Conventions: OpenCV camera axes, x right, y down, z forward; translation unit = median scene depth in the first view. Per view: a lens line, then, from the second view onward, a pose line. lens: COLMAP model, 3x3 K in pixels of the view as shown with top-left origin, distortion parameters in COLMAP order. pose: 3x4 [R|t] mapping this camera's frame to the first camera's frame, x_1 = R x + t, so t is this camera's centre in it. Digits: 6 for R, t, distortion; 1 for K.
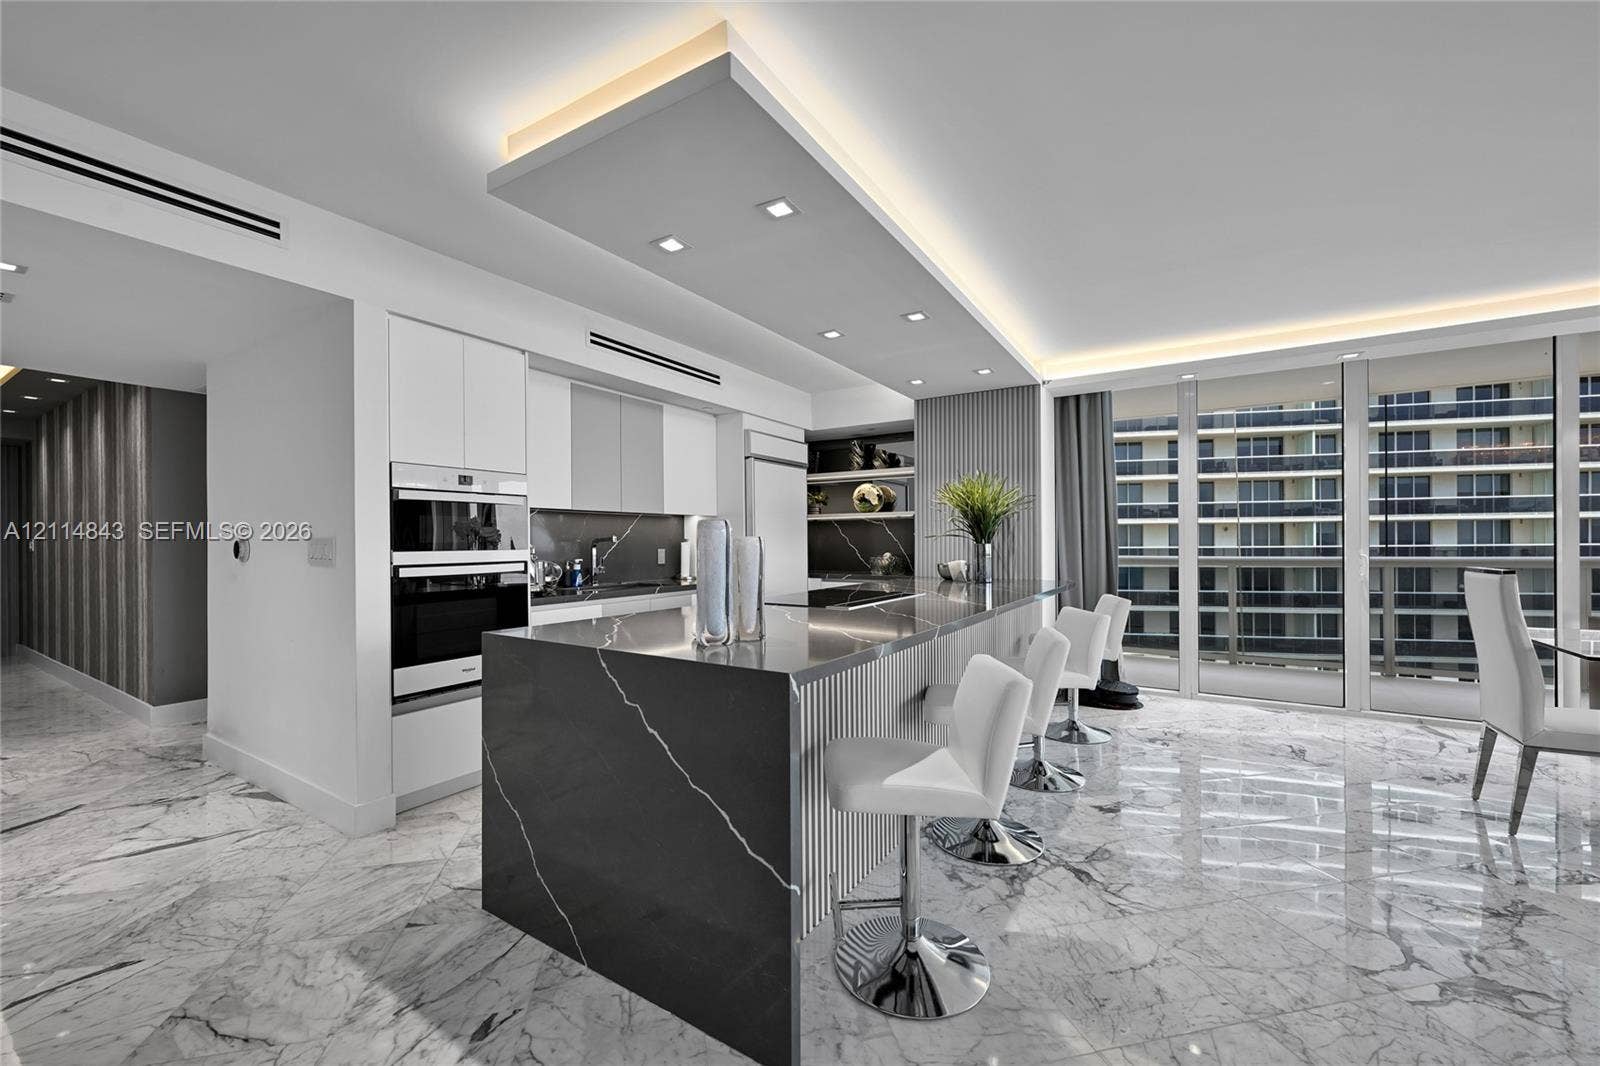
lens RADIAL K [[628.7, 0, 799.3], [0, 628.7, 541.2], [0, 0, 1]] dist [-0.000066, -0.001189]
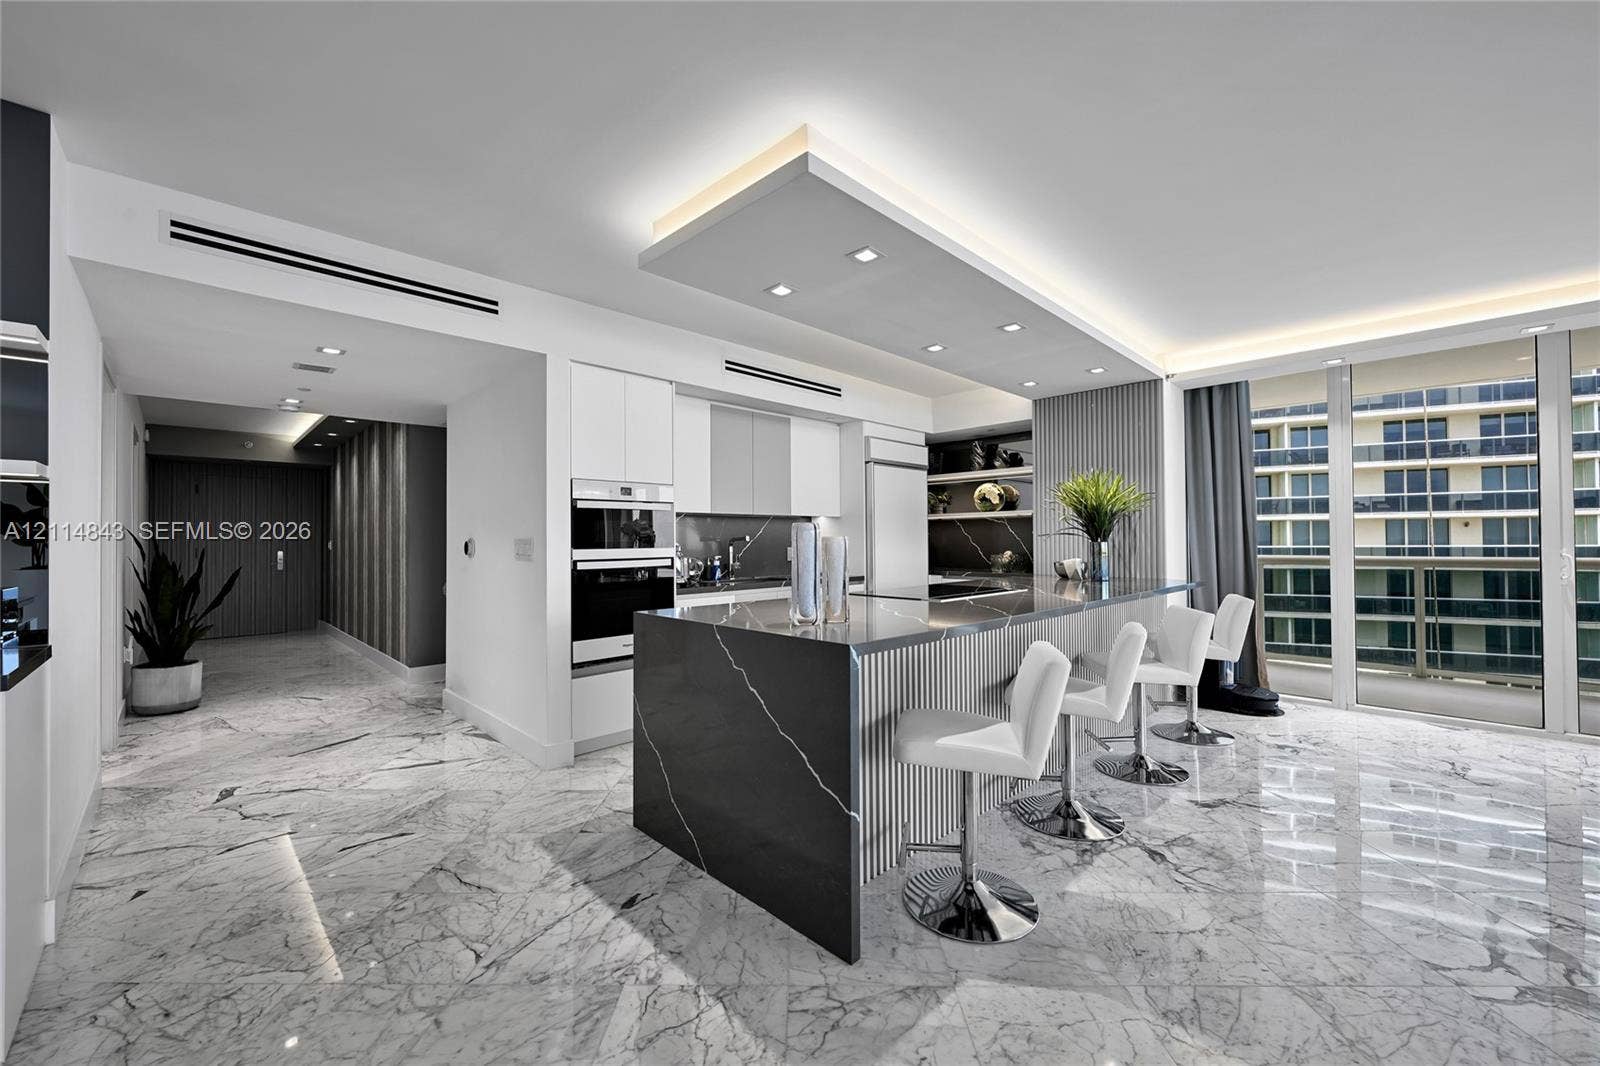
lens RADIAL K [[628.7, 0, 800.2], [0, 628.7, 533.1], [0, 0, 1]] dist [-0.000066, -0.001189]
pose [[0.973506, -0.005914, -0.228587, 0.069459], [0.003008, 0.999910, -0.013062, 0.002479], [0.228644, 0.012028, 0.973436, -0.100031]]
